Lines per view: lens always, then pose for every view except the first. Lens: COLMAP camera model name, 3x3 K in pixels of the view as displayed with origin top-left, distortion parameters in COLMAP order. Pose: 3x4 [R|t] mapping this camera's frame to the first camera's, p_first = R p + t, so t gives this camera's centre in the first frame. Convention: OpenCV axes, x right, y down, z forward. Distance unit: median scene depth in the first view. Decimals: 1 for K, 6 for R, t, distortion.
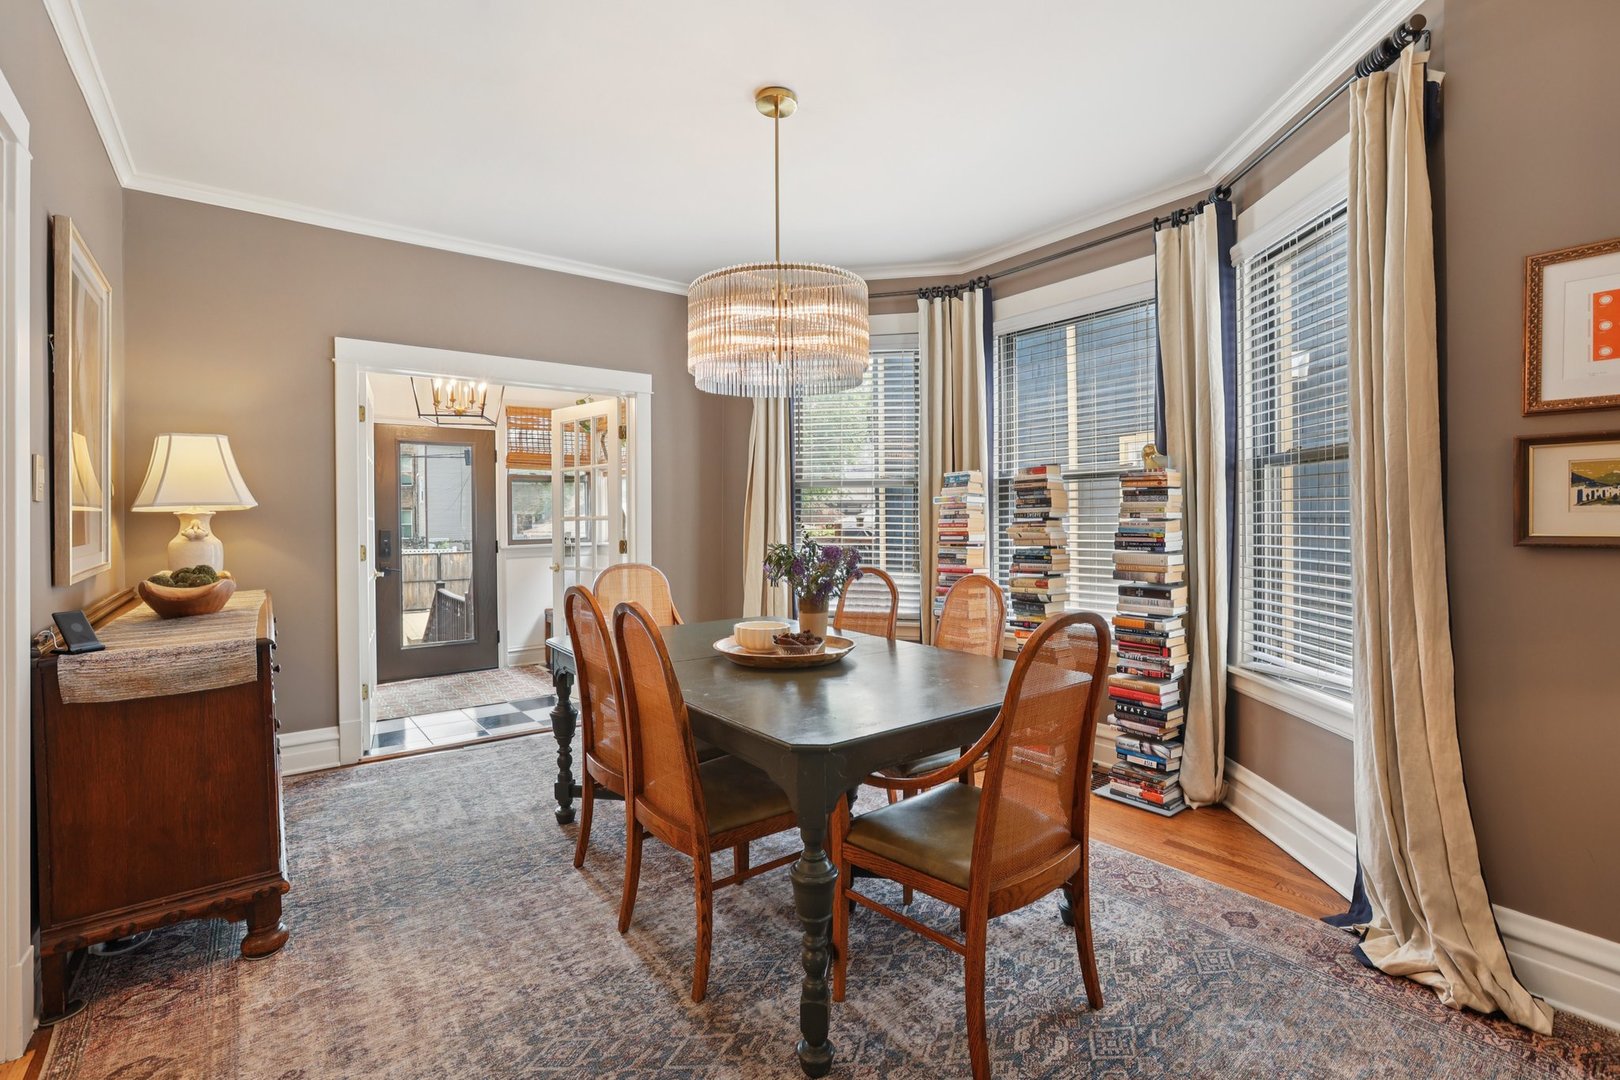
lens RADIAL K [[731.9, 0, 802.6], [0, 731.9, 532.8], [0, 0, 1]] dist [-0.012497, 0.000583]
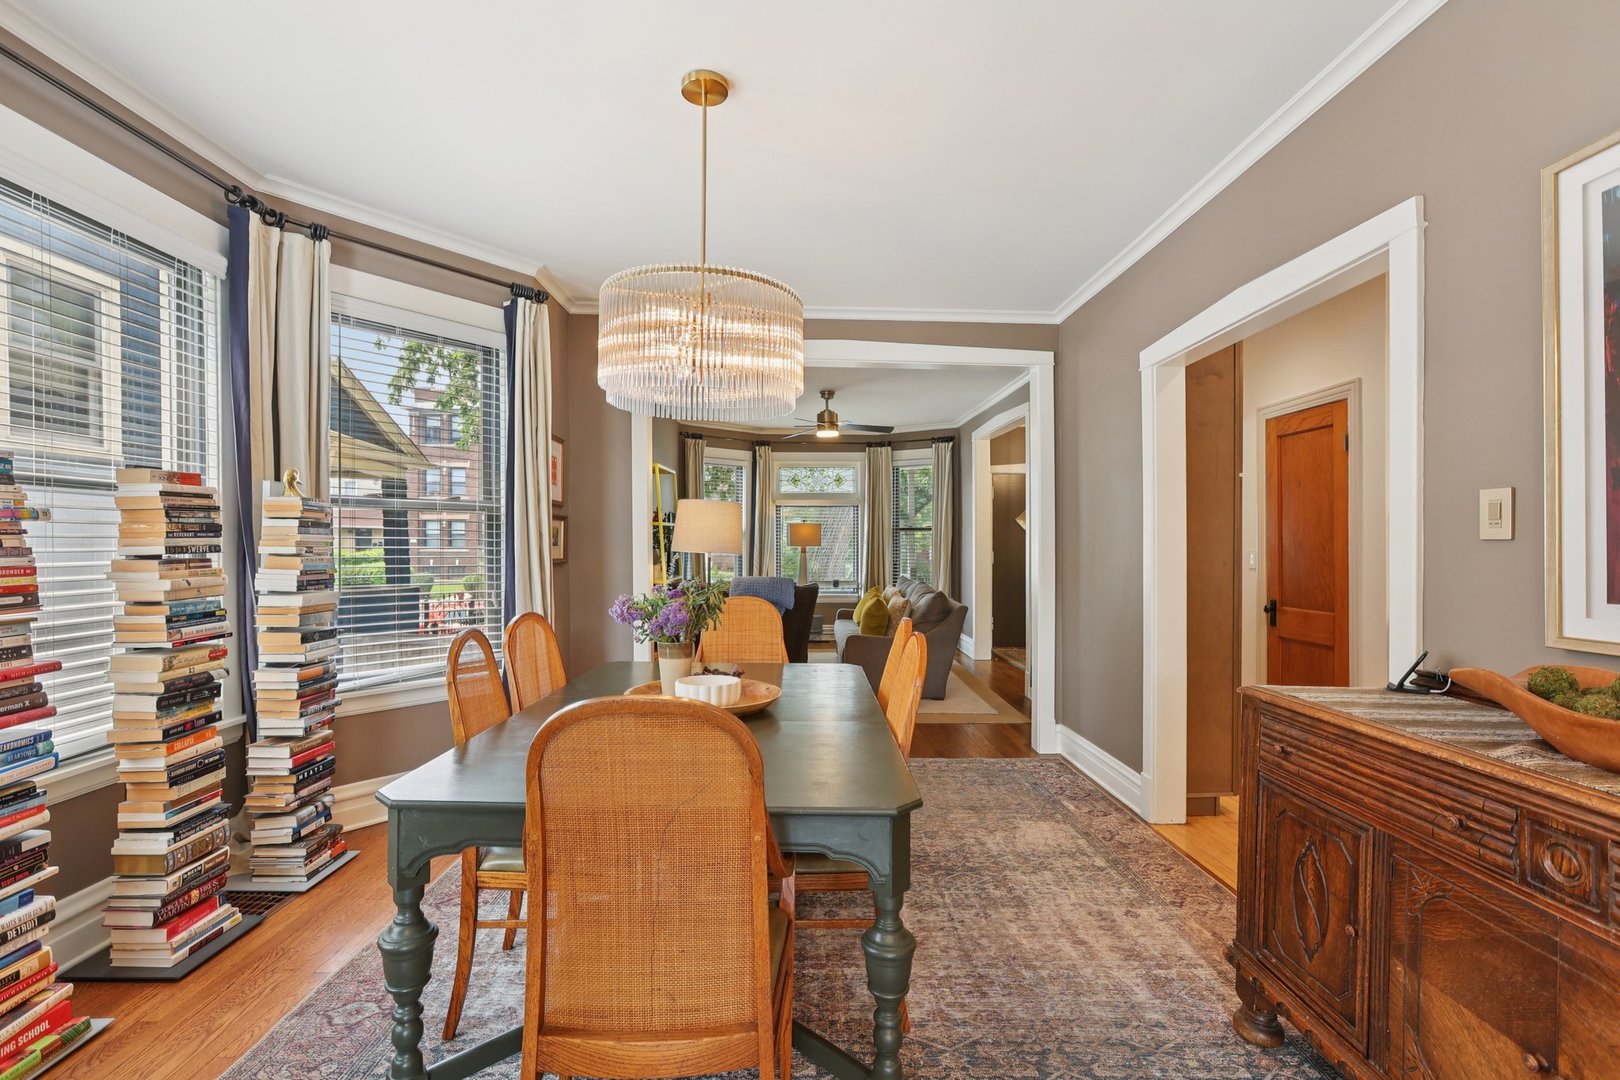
lens RADIAL K [[731.9, 0, 805.4], [0, 731.9, 540.4], [0, 0, 1]] dist [-0.012497, 0.000583]
pose [[-0.802111, 0.002323, 0.597171, -0.549433], [0.008564, 0.999934, 0.007613, -0.036685], [-0.597114, 0.011220, -0.802078, 1.355182]]
